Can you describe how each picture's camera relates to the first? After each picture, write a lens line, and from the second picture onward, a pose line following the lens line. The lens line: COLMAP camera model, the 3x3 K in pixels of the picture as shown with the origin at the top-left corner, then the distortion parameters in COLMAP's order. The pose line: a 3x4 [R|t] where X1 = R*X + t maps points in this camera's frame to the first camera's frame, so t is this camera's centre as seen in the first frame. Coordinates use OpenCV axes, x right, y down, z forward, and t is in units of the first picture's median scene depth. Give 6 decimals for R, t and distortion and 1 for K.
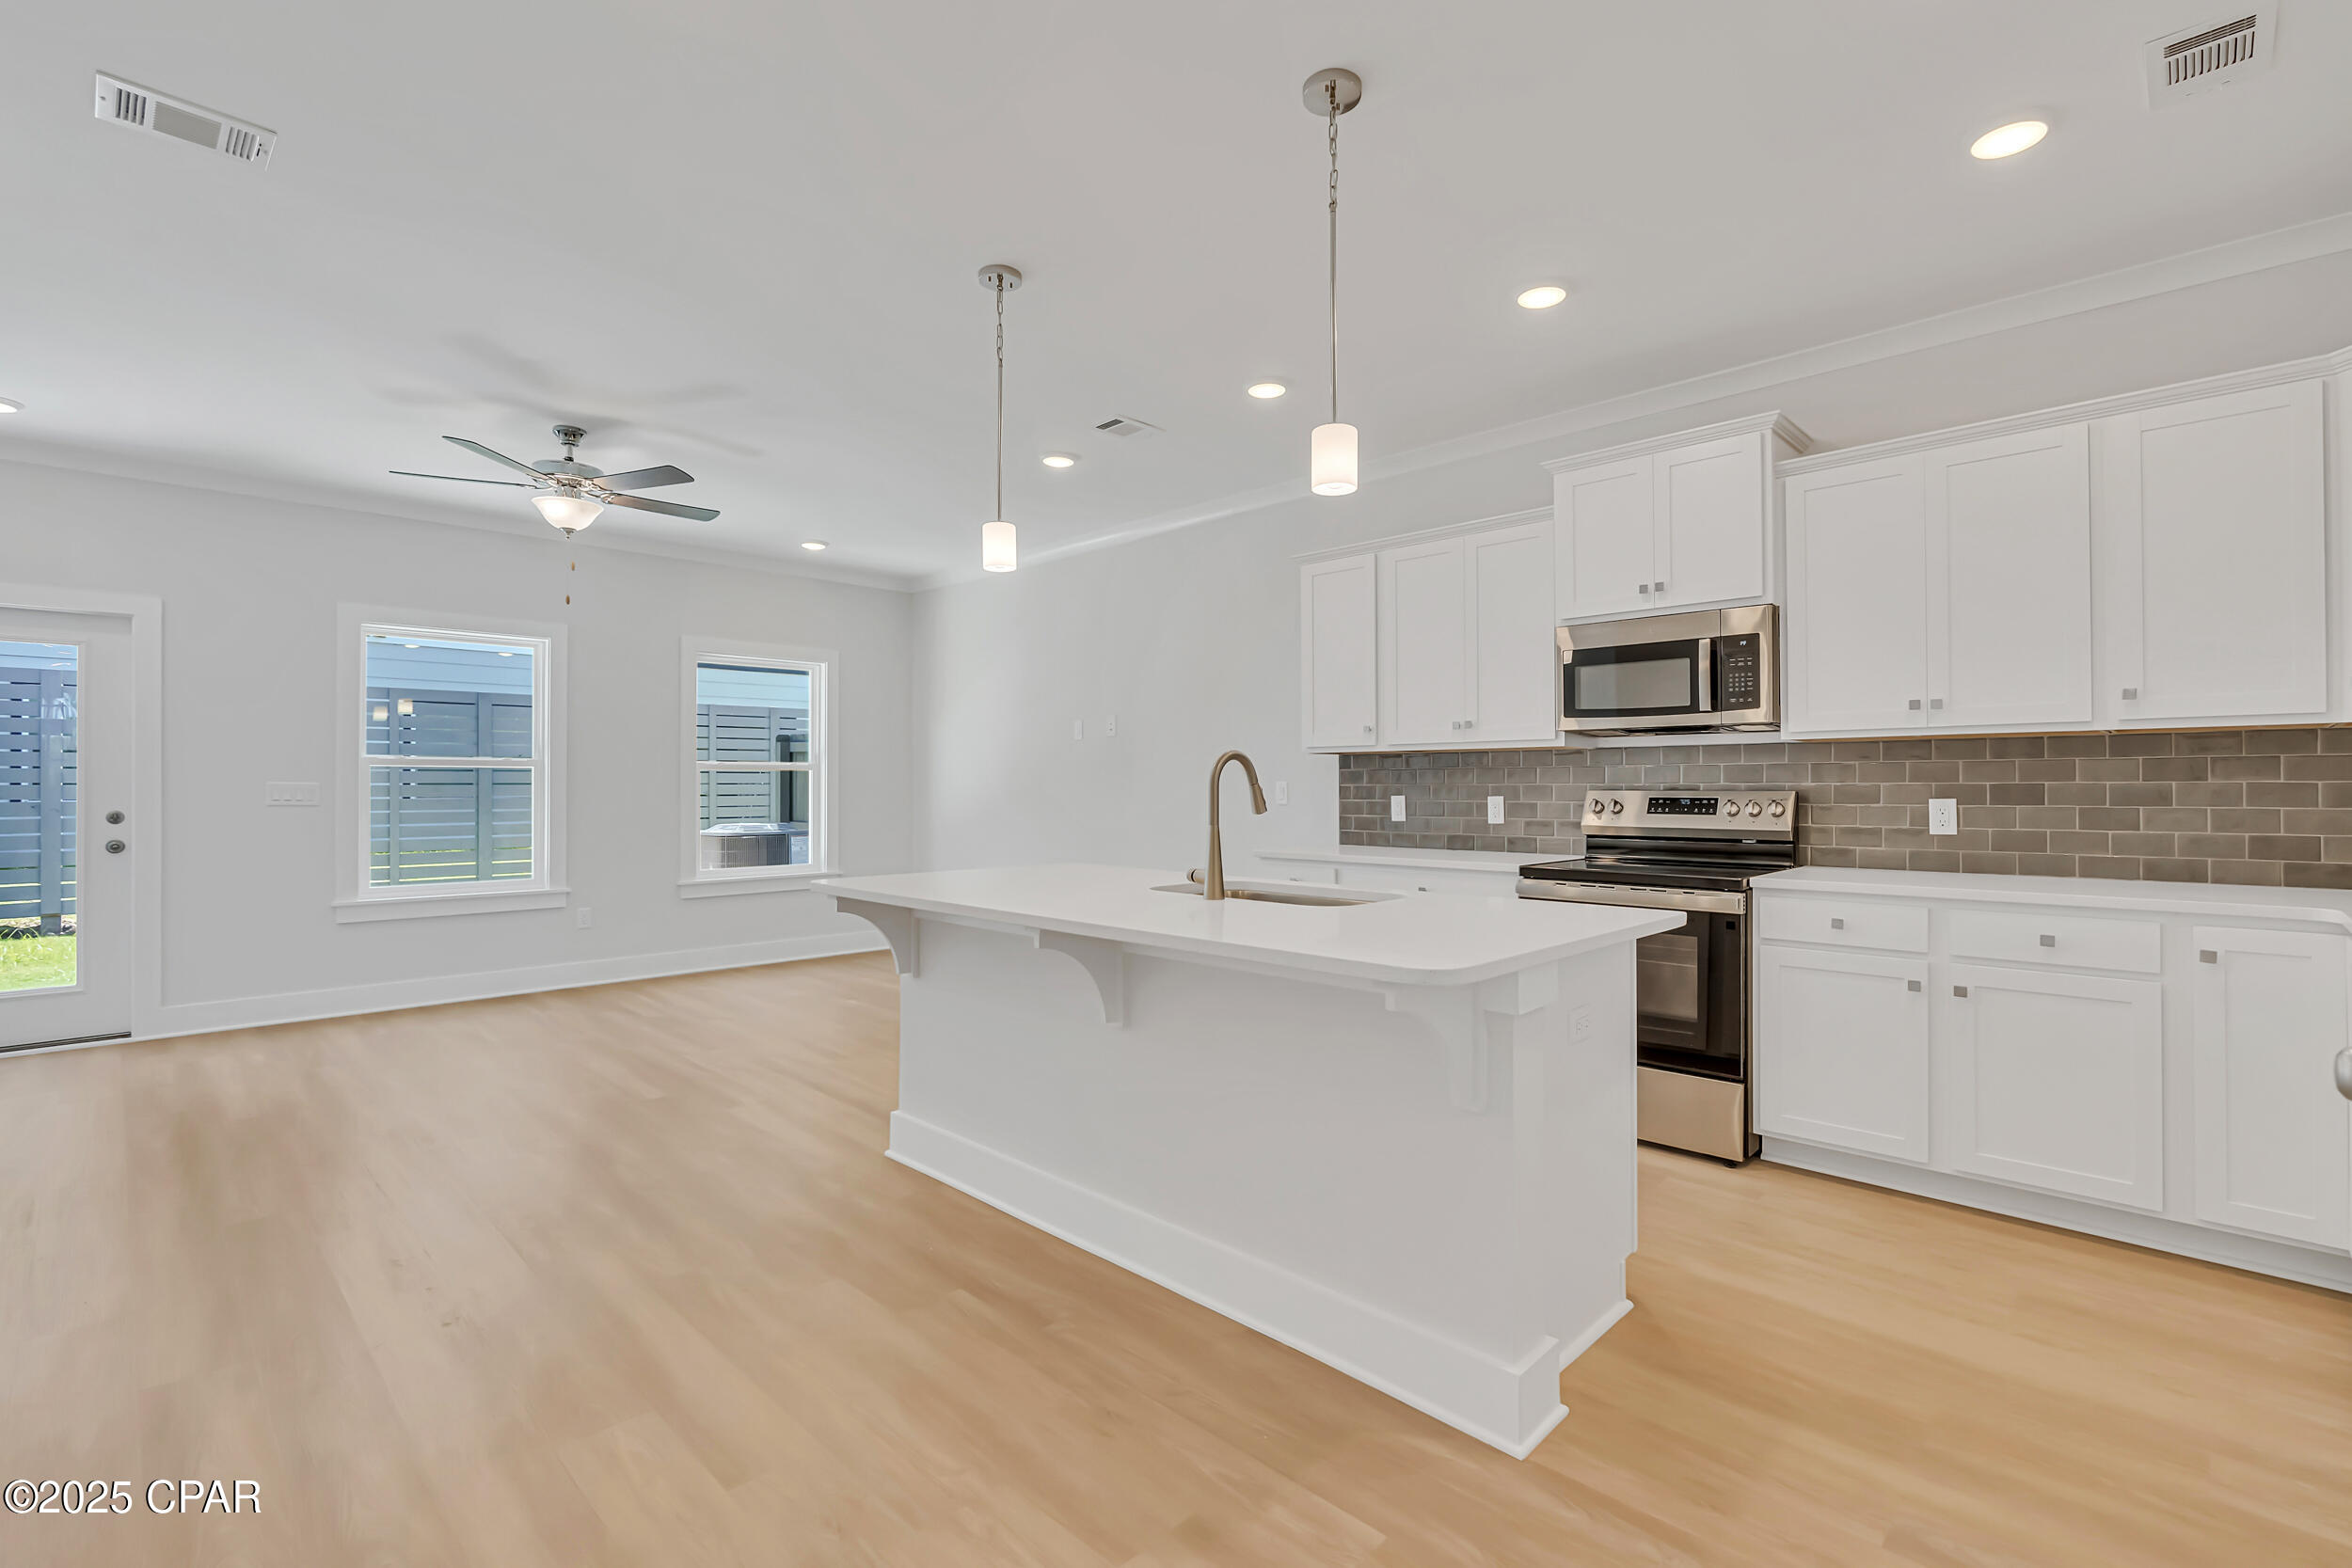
lens RADIAL K [[1061.9, 0, 1183.4], [0, 1061.9, 768.7], [0, 0, 1]] dist [-0.005847, 0.000983]
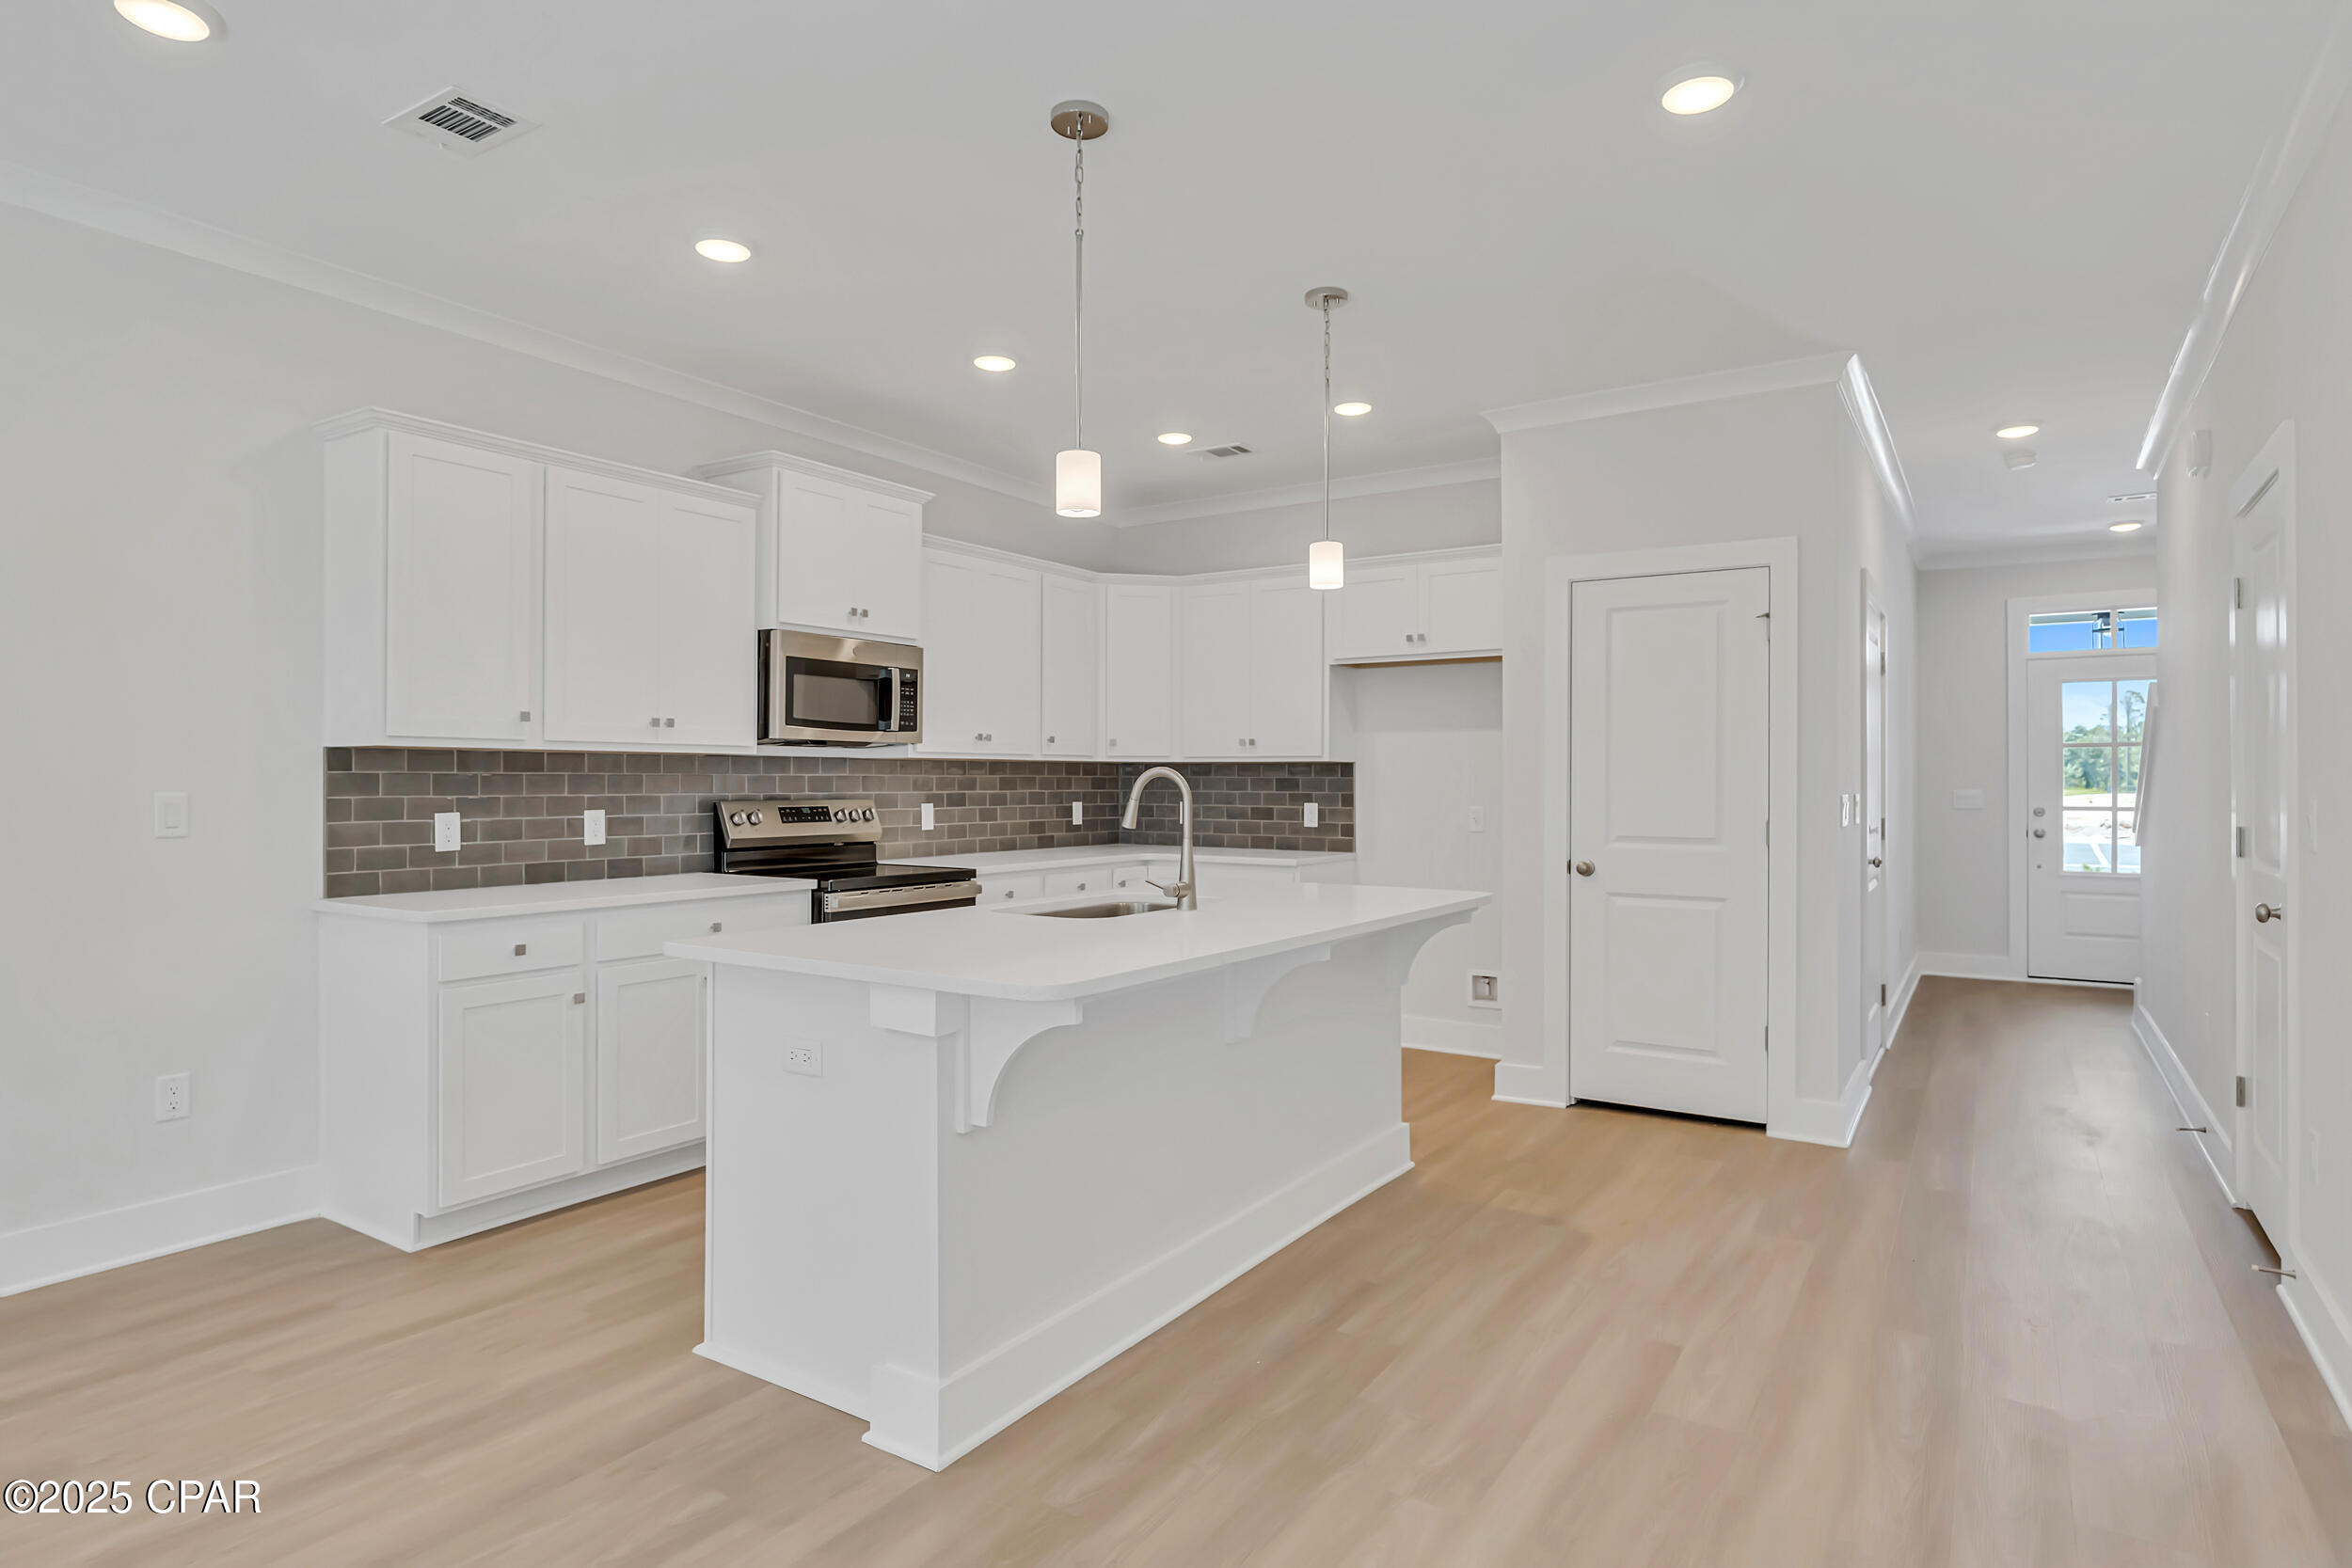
lens RADIAL K [[1261.3, 0, 1176.0], [0, 1261.3, 784.0], [0, 0, 1]] dist [-0.002387, 0.000201]
pose [[-0.191147, 0.000737, 0.981561, -0.841806], [-0.015358, 0.999875, -0.003742, 0.003700], [-0.981441, -0.015790, -0.191112, 0.886255]]
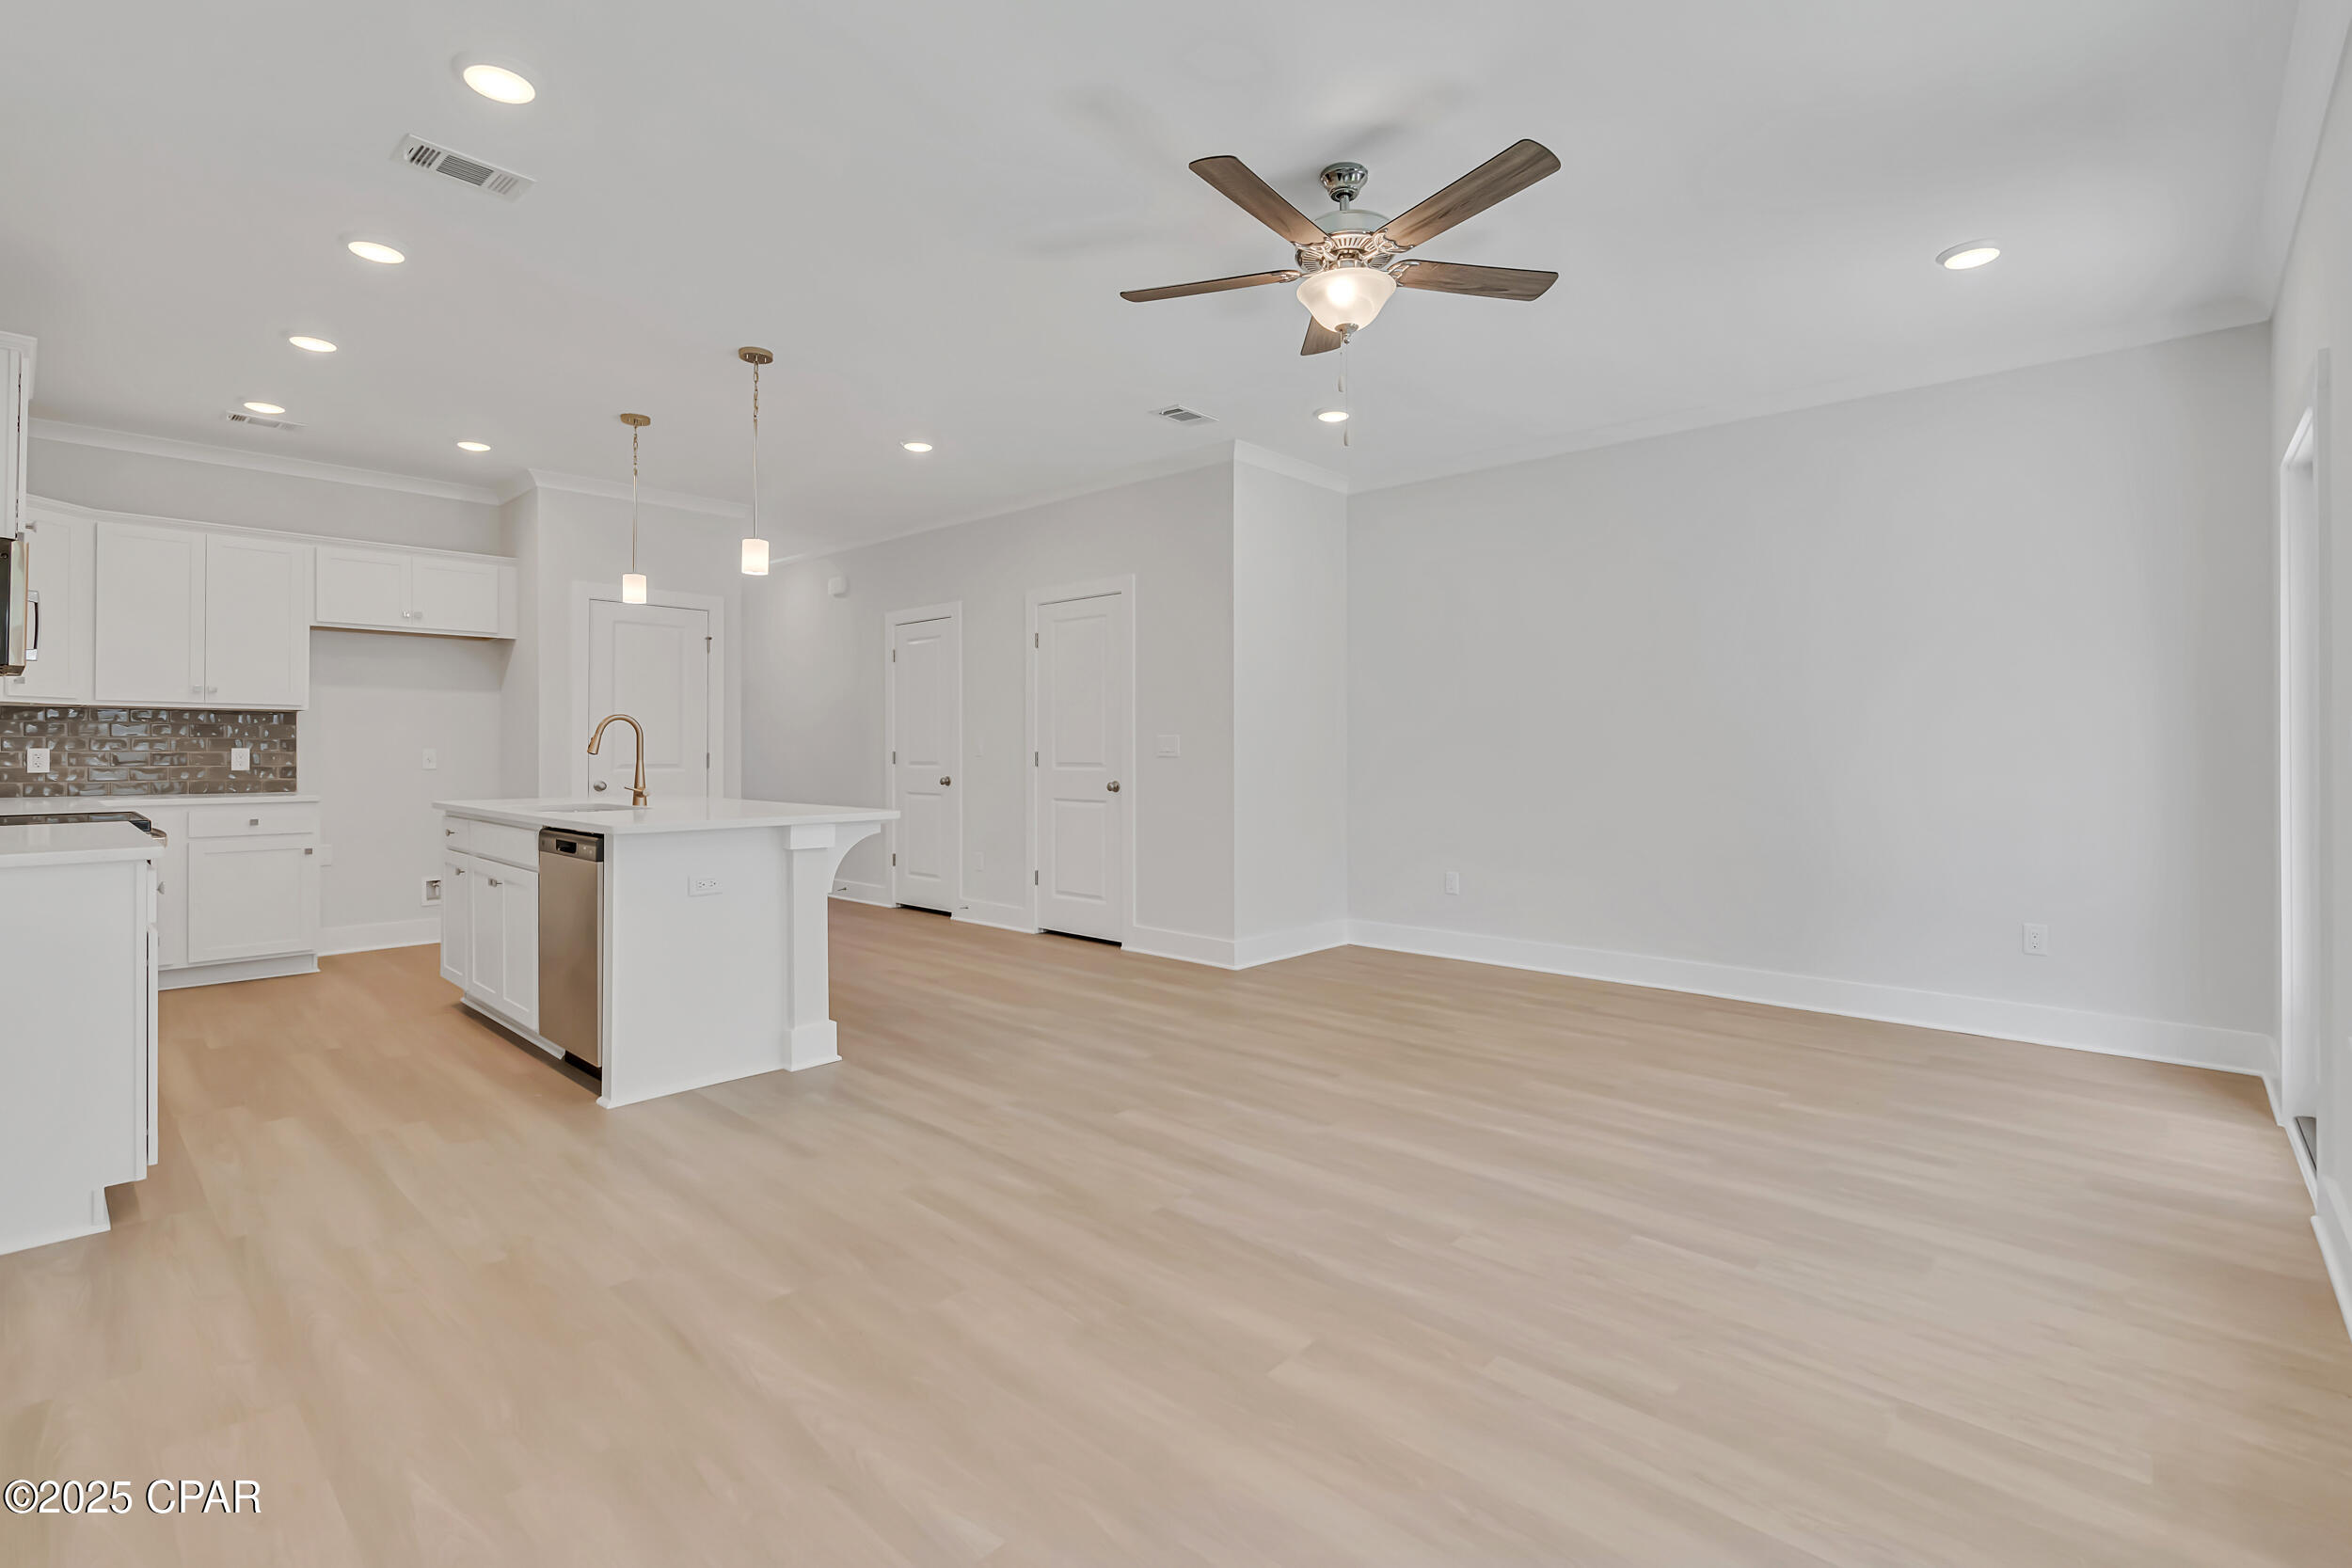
lens RADIAL K [[1079.2, 0, 1178.8], [0, 1079.2, 748.5], [0, 0, 1]] dist [-0.001251, 0.000803]
pose [[-0.999644, 0.000989, -0.026658, -0.537979], [0.001366, 0.999899, -0.014131, 0.042708], [0.026641, -0.014162, -0.999545, 1.910420]]
